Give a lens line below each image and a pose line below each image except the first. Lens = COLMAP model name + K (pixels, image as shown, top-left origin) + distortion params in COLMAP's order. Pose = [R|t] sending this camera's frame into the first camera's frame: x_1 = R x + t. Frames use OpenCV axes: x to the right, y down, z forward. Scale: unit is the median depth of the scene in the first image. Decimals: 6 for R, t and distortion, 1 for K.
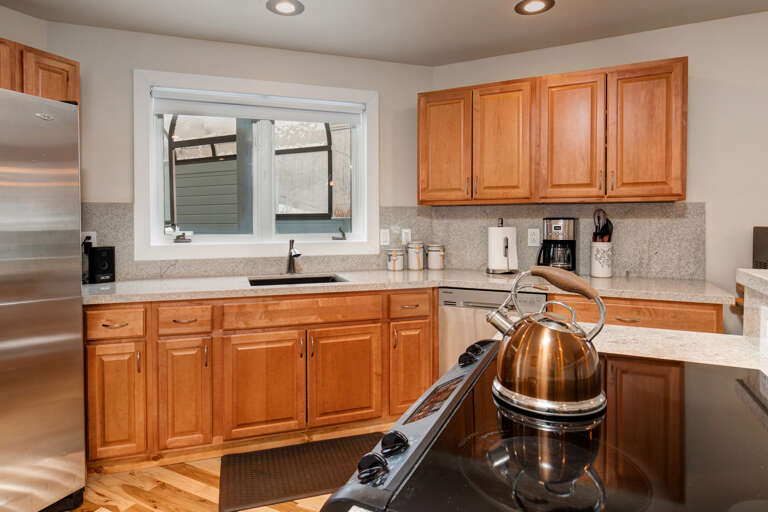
lens RADIAL K [[445.8, 0, 368.9], [0, 445.8, 227.8], [0, 0, 1]] dist [-0.000281, -0.000451]
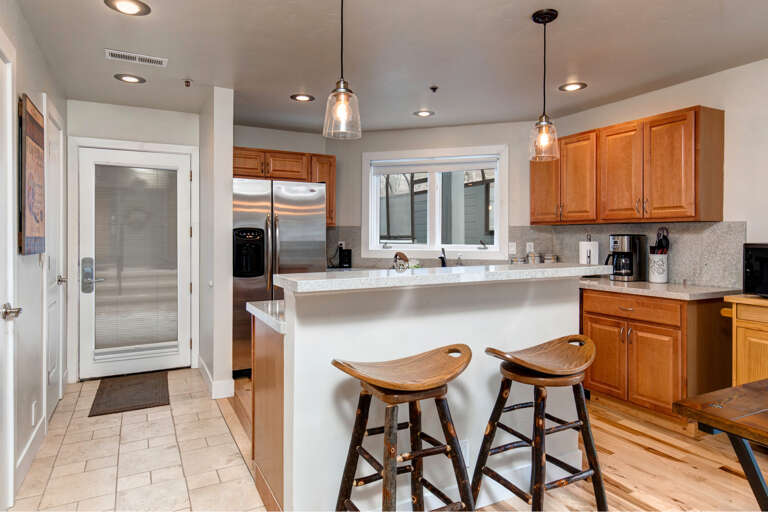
lens RADIAL K [[474.5, 0, 383.0], [0, 474.5, 236.0], [0, 0, 1]] dist [0.001275, -0.000010]
pose [[0.808052, 0.004069, -0.589098, 0.698098], [-0.013027, 0.999855, -0.010962, 0.005690], [0.588968, 0.016532, 0.807987, -0.522795]]
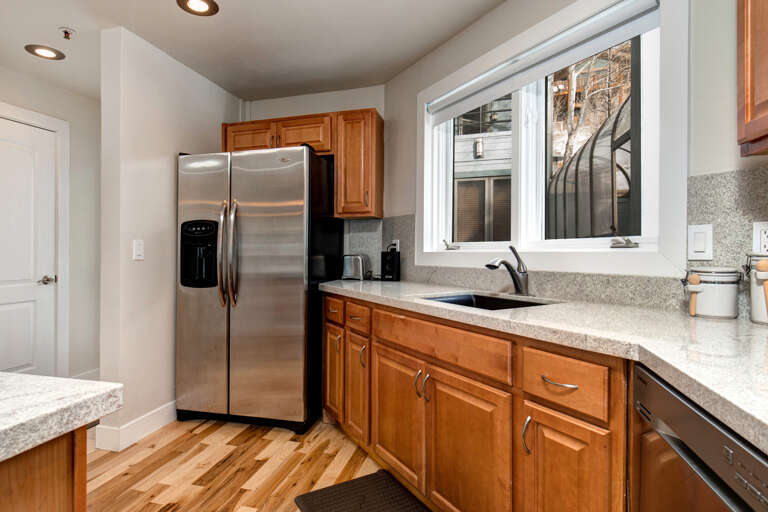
lens RADIAL K [[408.4, 0, 363.0], [0, 408.4, 250.4], [0, 0, 1]] dist [0.001237, 0.000247]
pose [[0.177412, 0.000775, -0.984136, 0.462422], [-0.007840, 0.999969, -0.000626, 0.039399], [0.984105, 0.007827, 0.177412, 0.704986]]
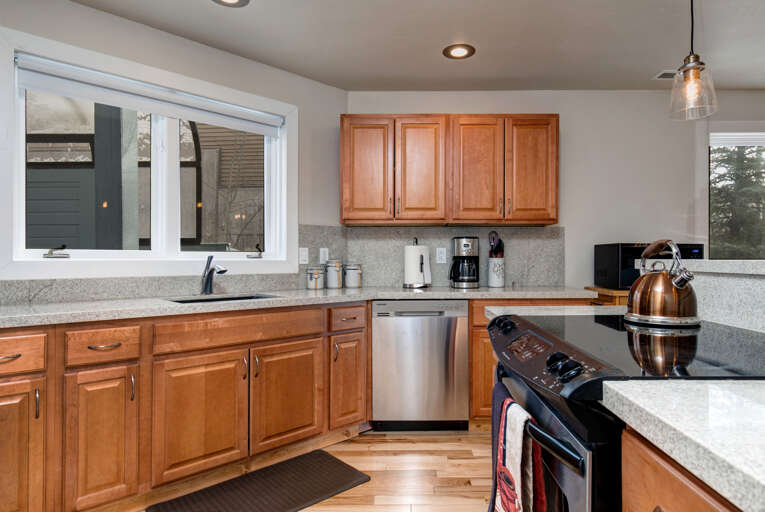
lens RADIAL K [[451.0, 0, 412.4], [0, 451.0, 258.9], [0, 0, 1]] dist [0.004126, 0.000283]
pose [[0.894886, 0.002614, 0.446286, -0.232362], [0.005300, 0.999850, -0.016484, 0.054631], [-0.446263, 0.017116, 0.894738, 0.009219]]
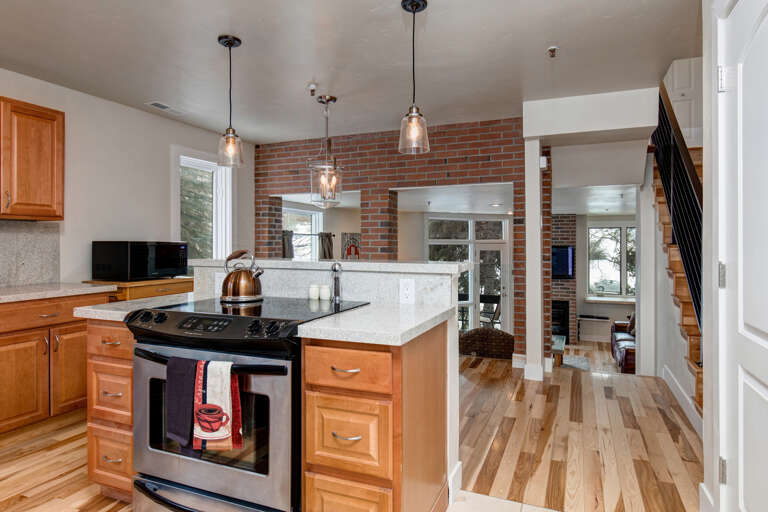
lens RADIAL K [[451.5, 0, 384.3], [0, 451.5, 243.3], [0, 0, 1]] dist [0.002111, 0.000501]
pose [[-0.061249, 0.001157, 0.998122, -0.605359], [0.017299, 0.999850, -0.000098, 0.018754], [-0.997973, 0.017261, -0.061260, 0.124366]]
